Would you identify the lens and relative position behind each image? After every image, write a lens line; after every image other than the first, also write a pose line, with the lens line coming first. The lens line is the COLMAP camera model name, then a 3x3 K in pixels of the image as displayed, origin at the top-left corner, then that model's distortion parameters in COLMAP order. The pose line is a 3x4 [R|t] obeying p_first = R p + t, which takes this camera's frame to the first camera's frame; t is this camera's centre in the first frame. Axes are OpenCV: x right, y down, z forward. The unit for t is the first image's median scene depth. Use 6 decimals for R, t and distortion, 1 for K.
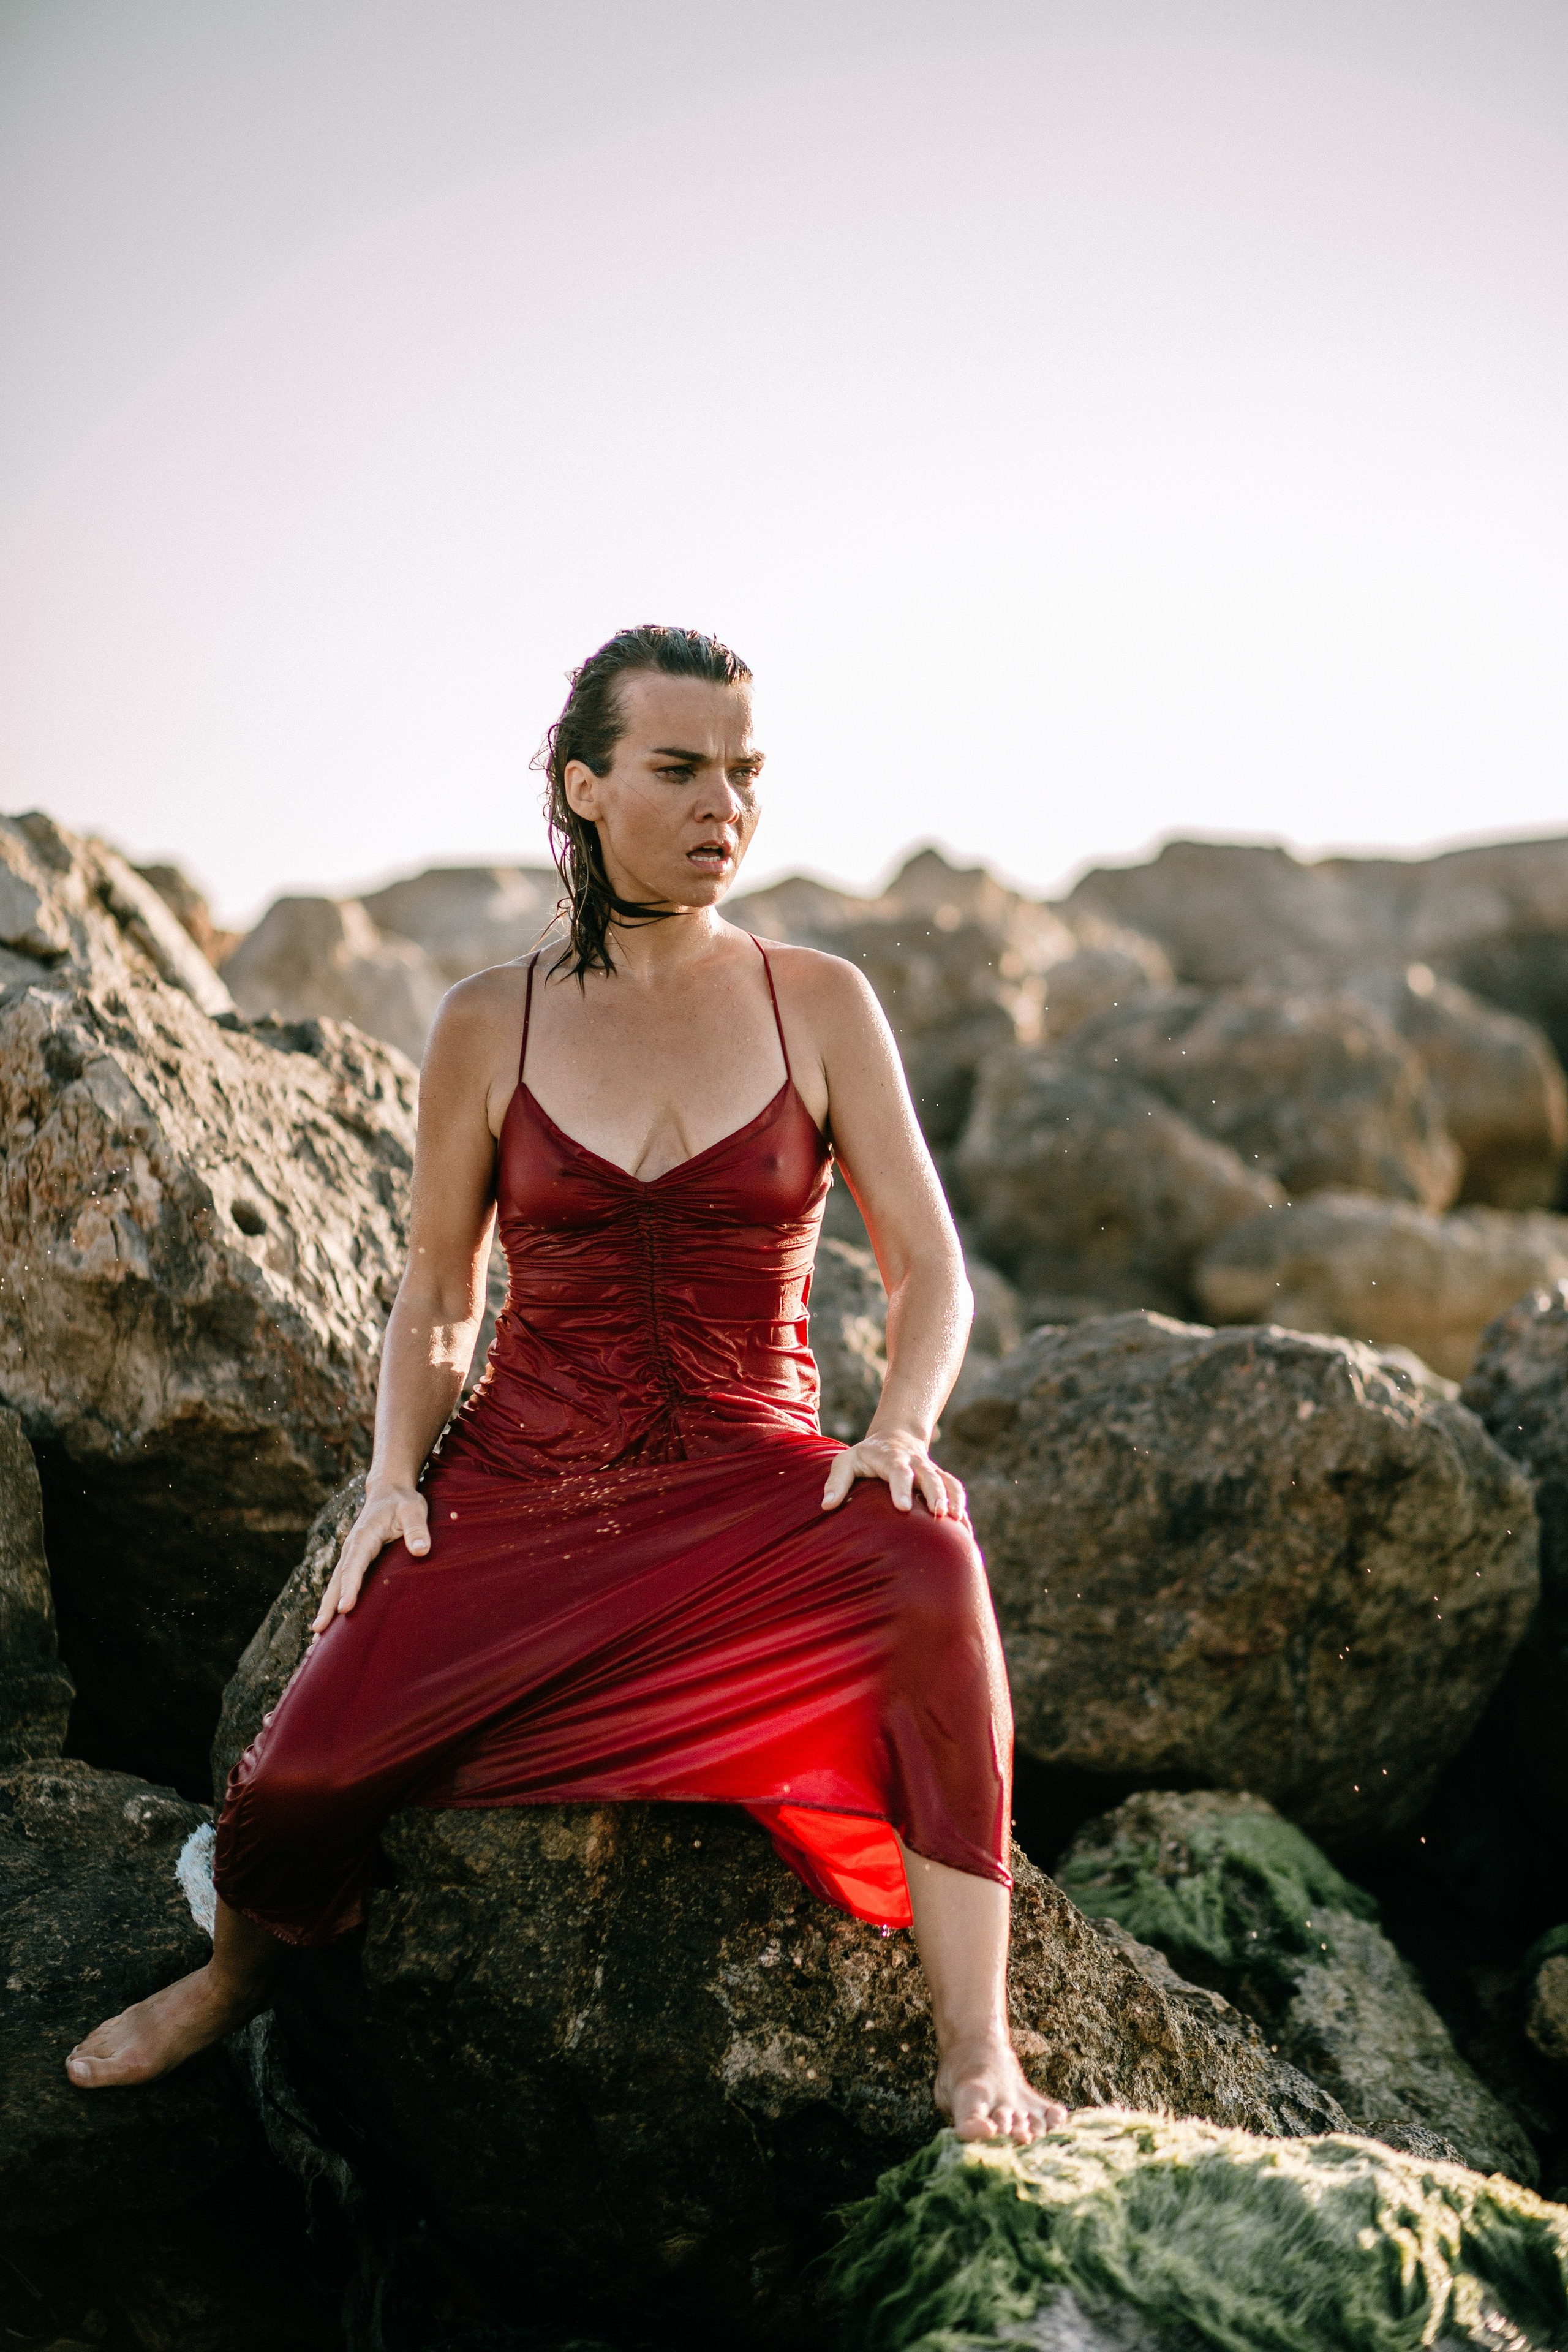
lens RADIAL K [[5706.4, 0, 783.8], [0, 5706.4, 1189.1], [0, 0, 1]] dist [-0.108947, 0.000000]
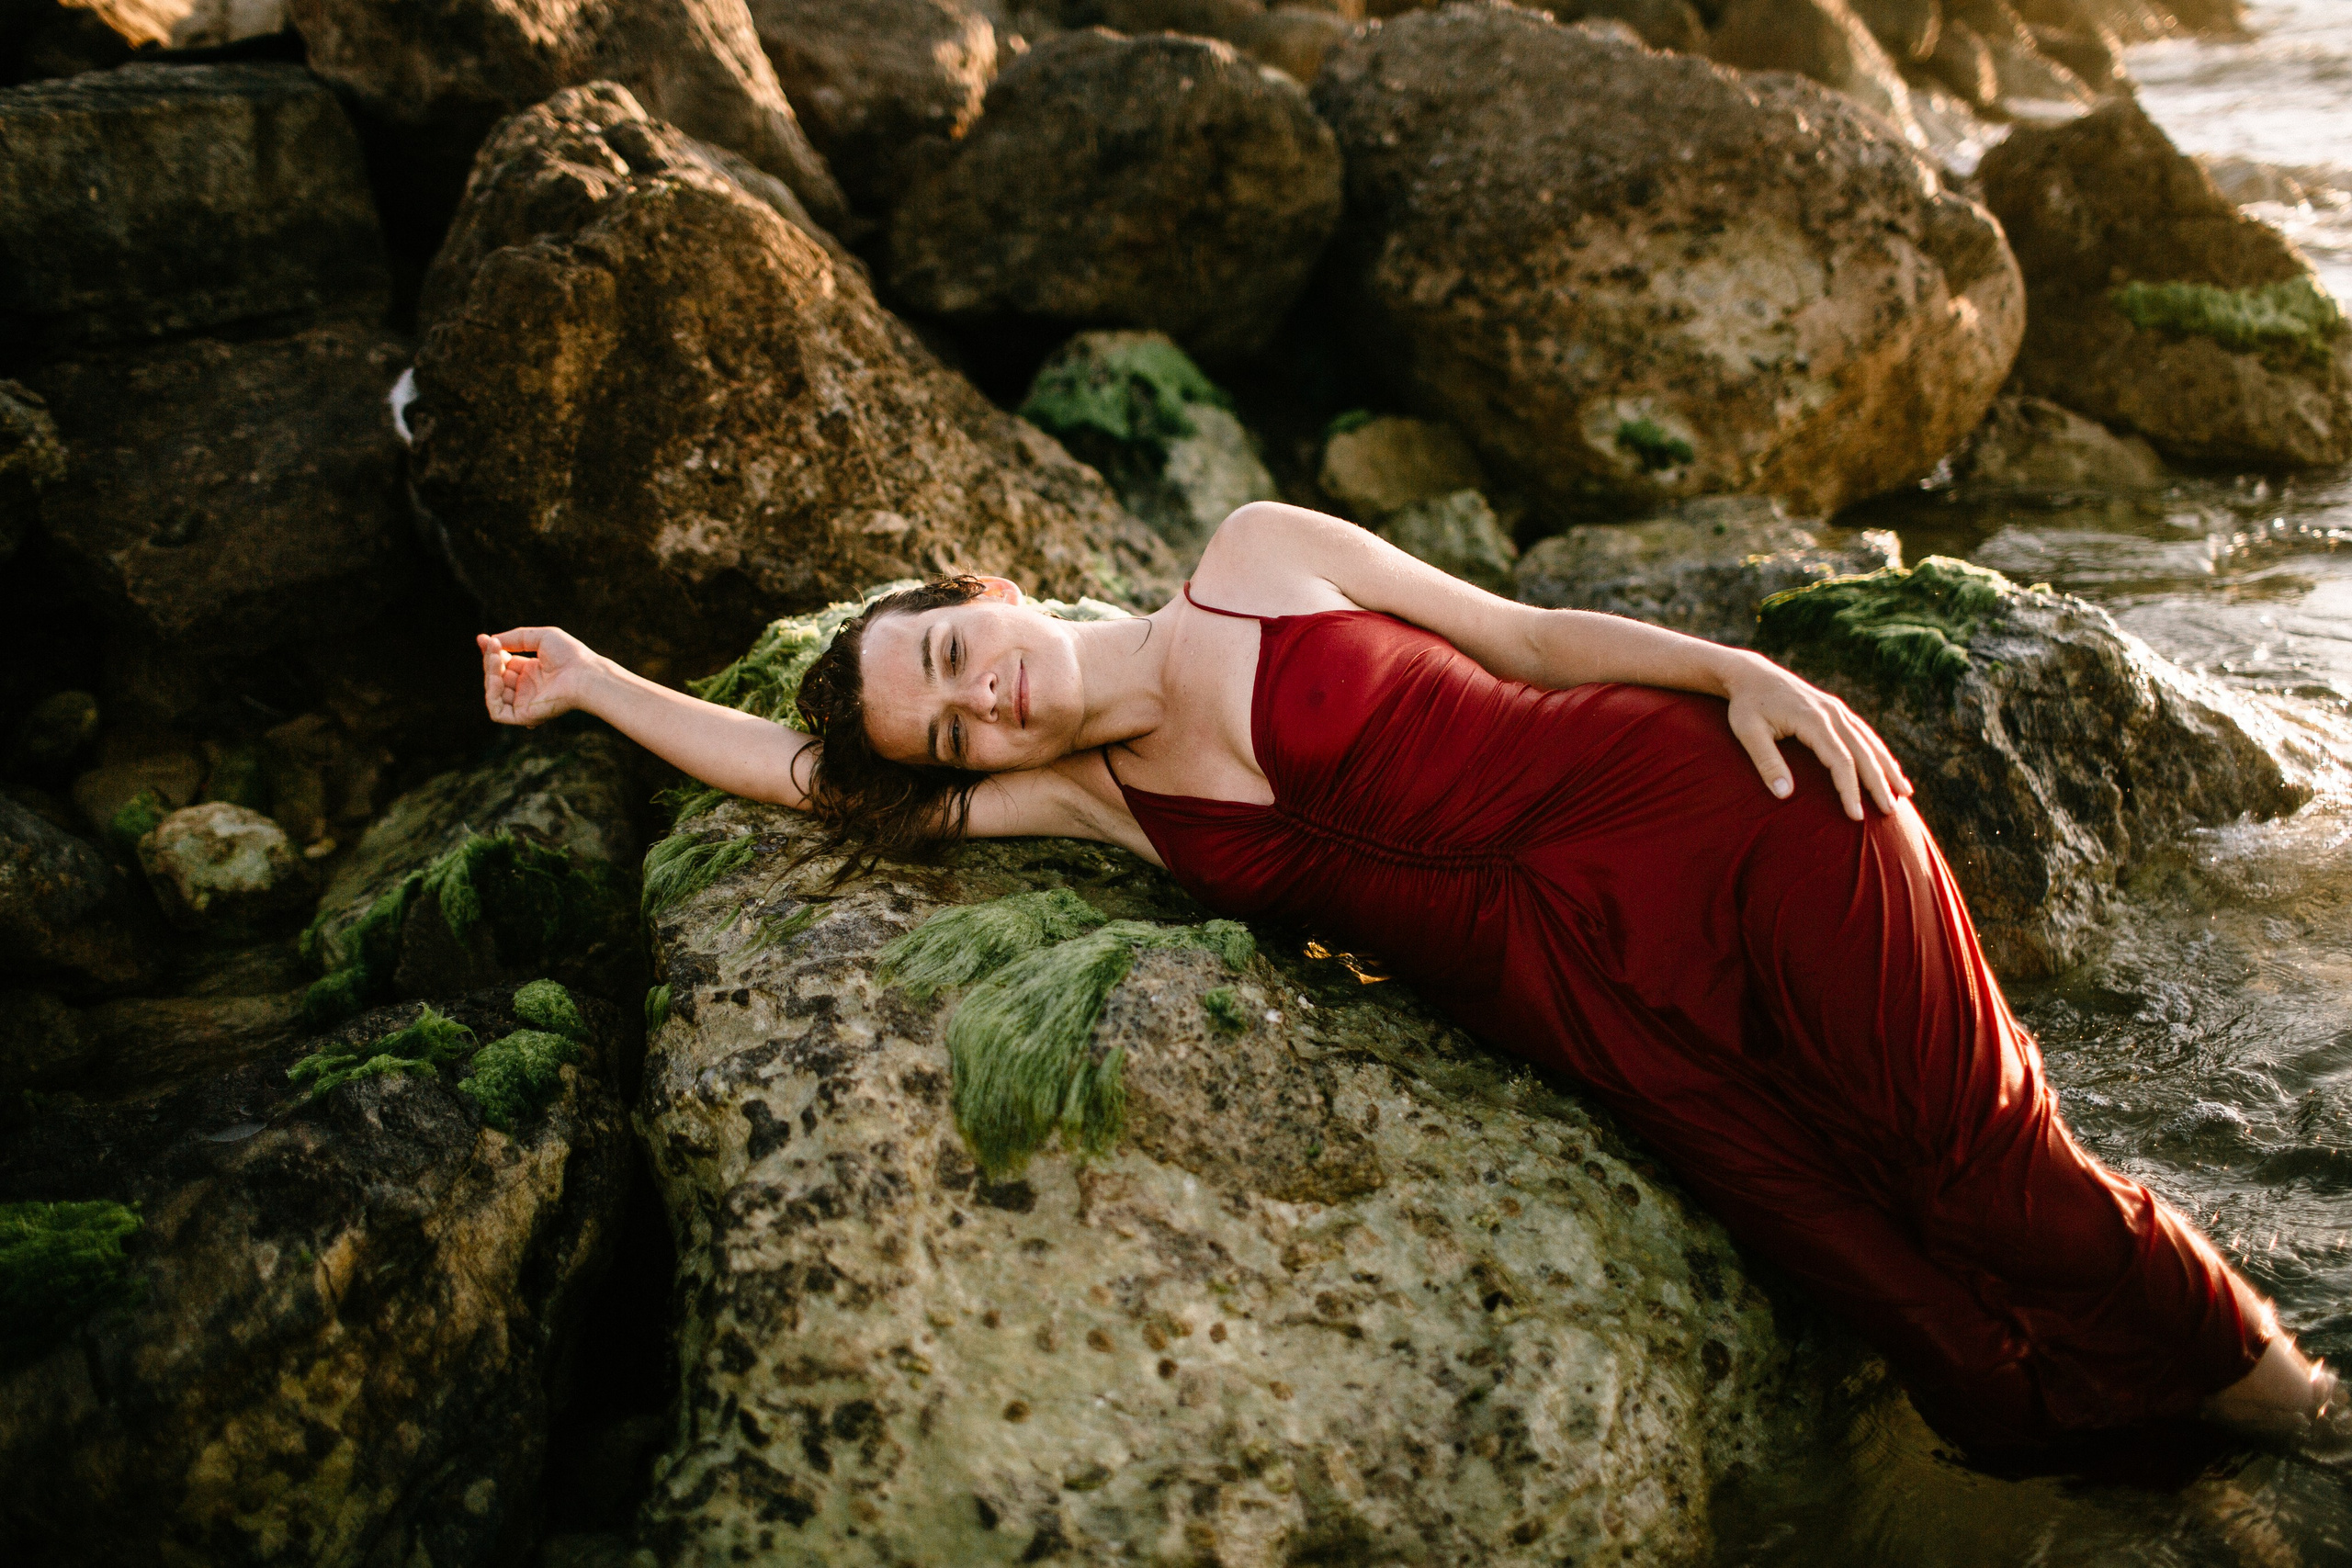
lens RADIAL K [[2254.9, 0, 1177.6], [0, 2254.9, 778.5], [0, 0, 1]] dist [-0.072395, 0.000000]
pose [[0.999910, -0.008245, 0.010587, 0.089296], [0.004691, 0.953968, 0.299870, 0.039768], [-0.012572, -0.299794, 0.953921, 0.393223]]
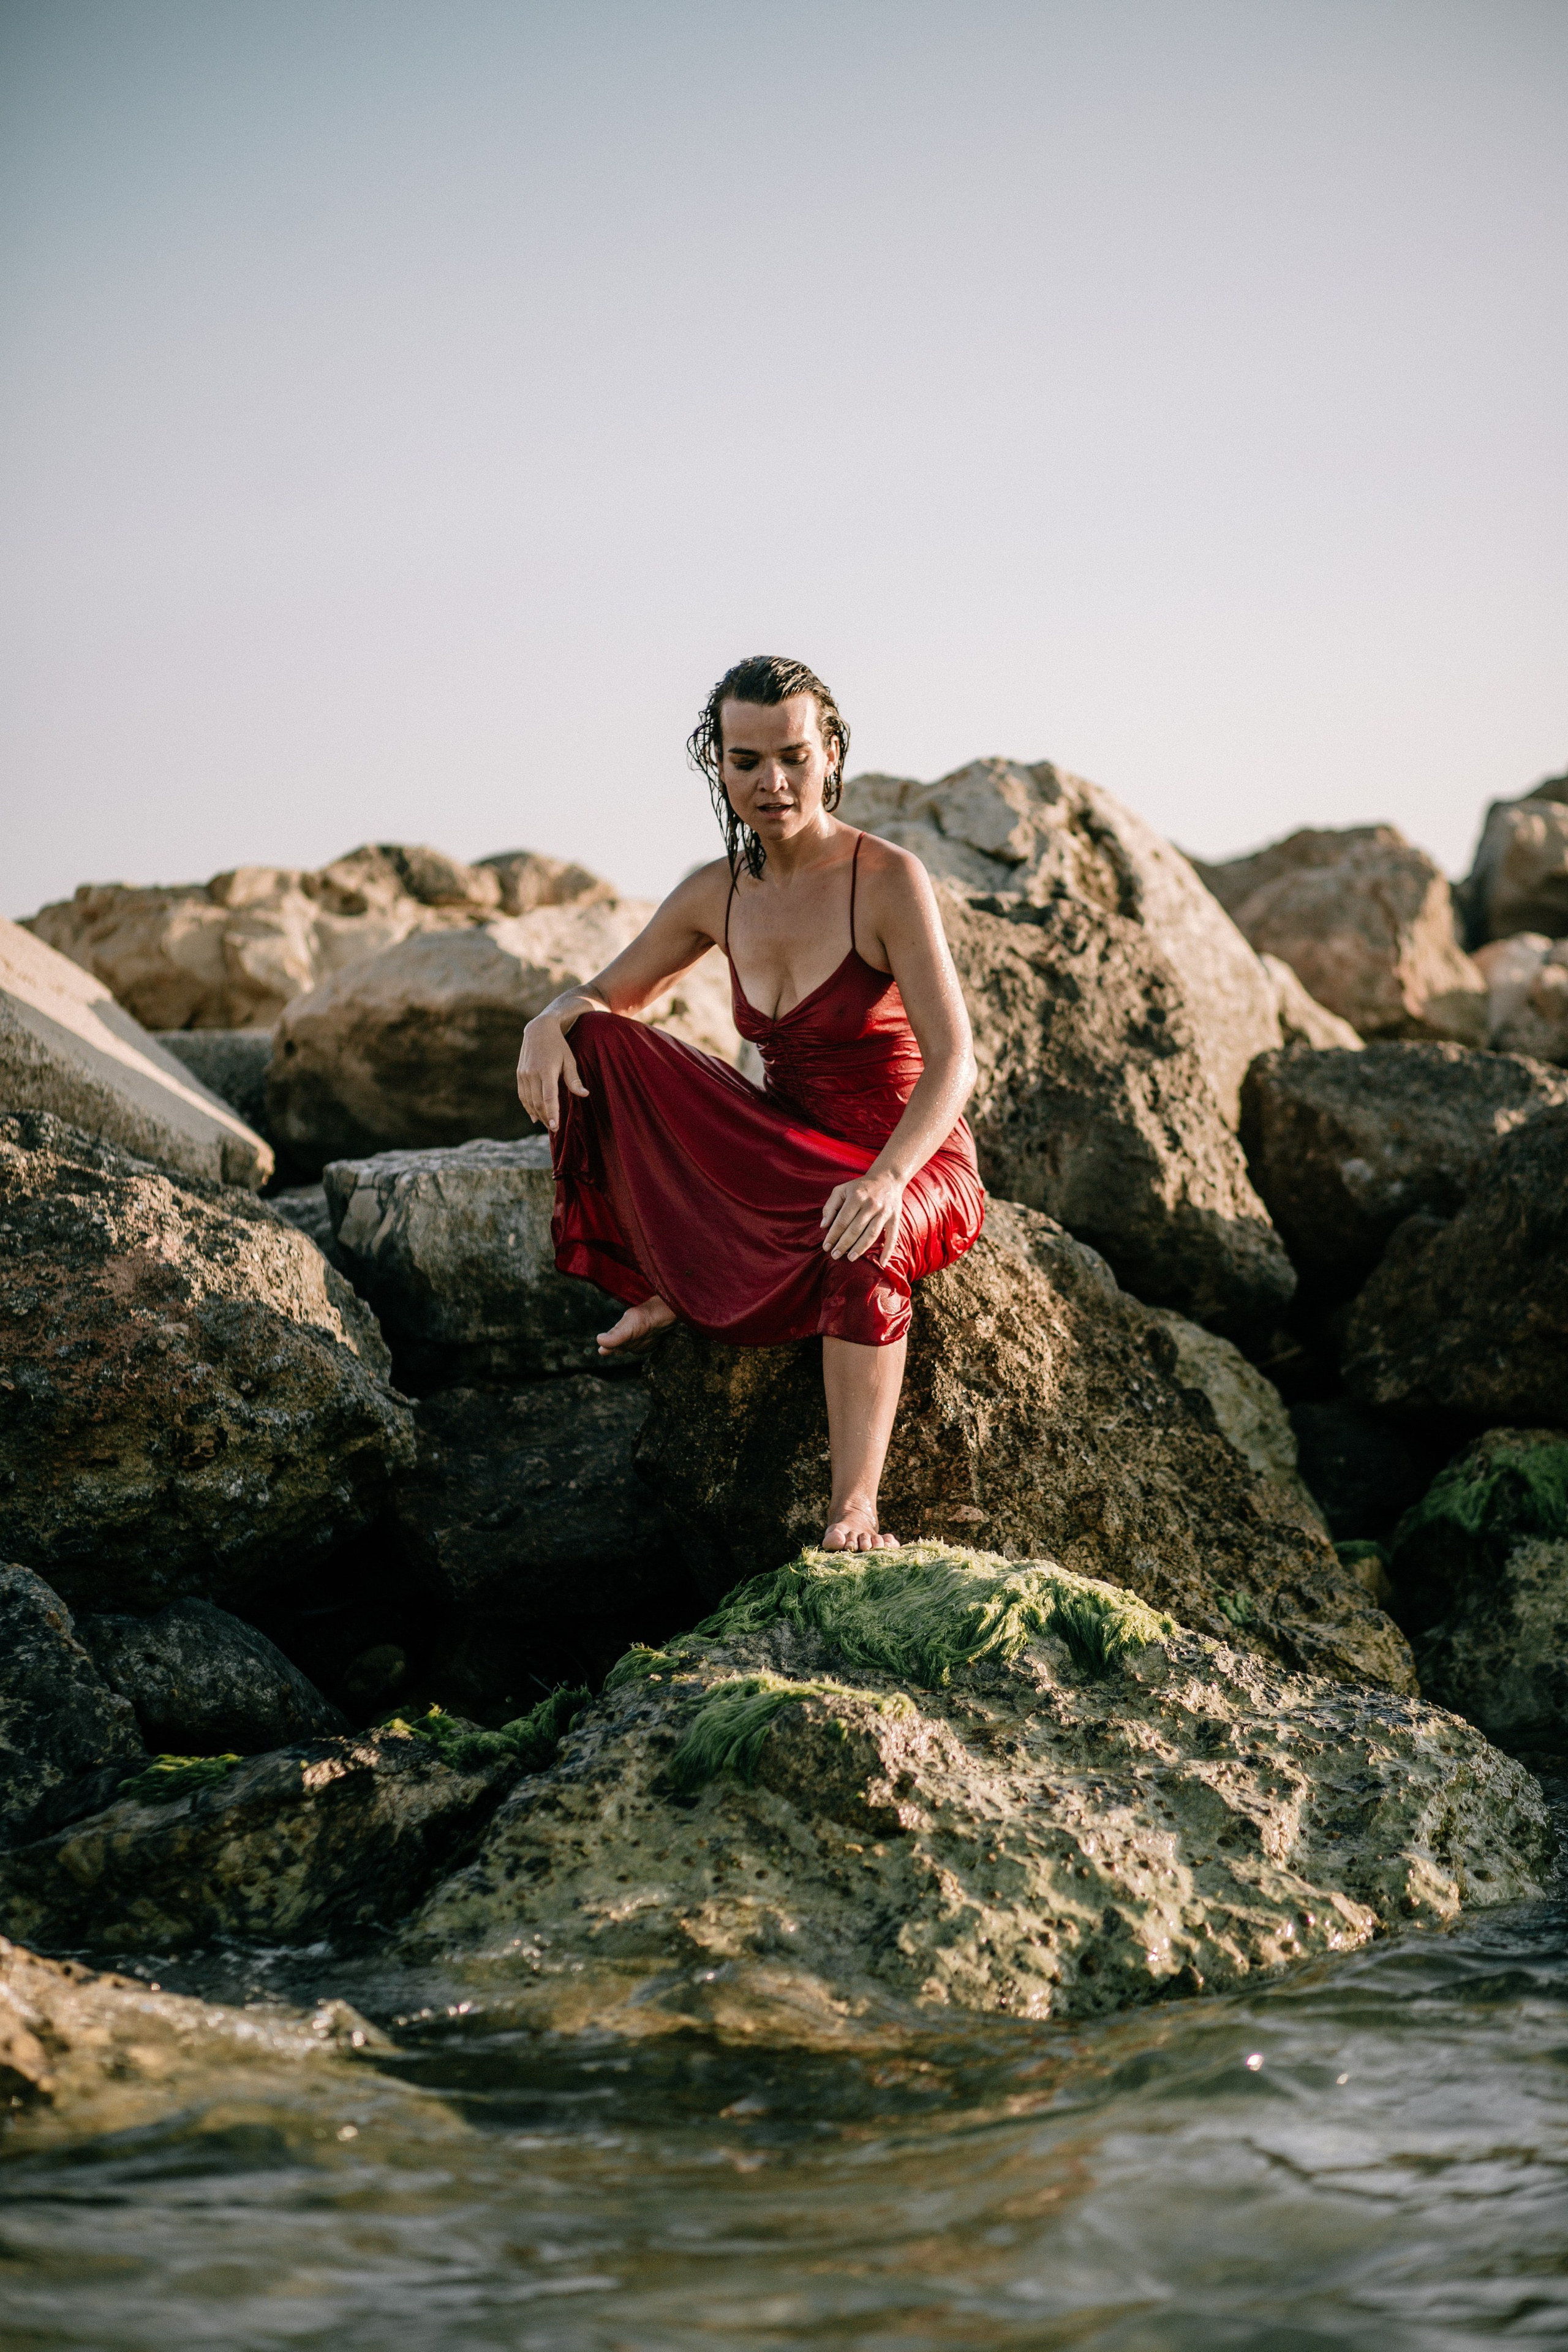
lens RADIAL K [[5706.4, 0, 771.0], [0, 5706.4, 1190.5], [0, 0, 1]] dist [-0.108947, 0.000000]
pose [[0.873471, 0.009285, -0.486787, 0.664950], [-0.003075, 0.999903, 0.013555, 0.029685], [0.486866, -0.010343, 0.873416, -0.384450]]
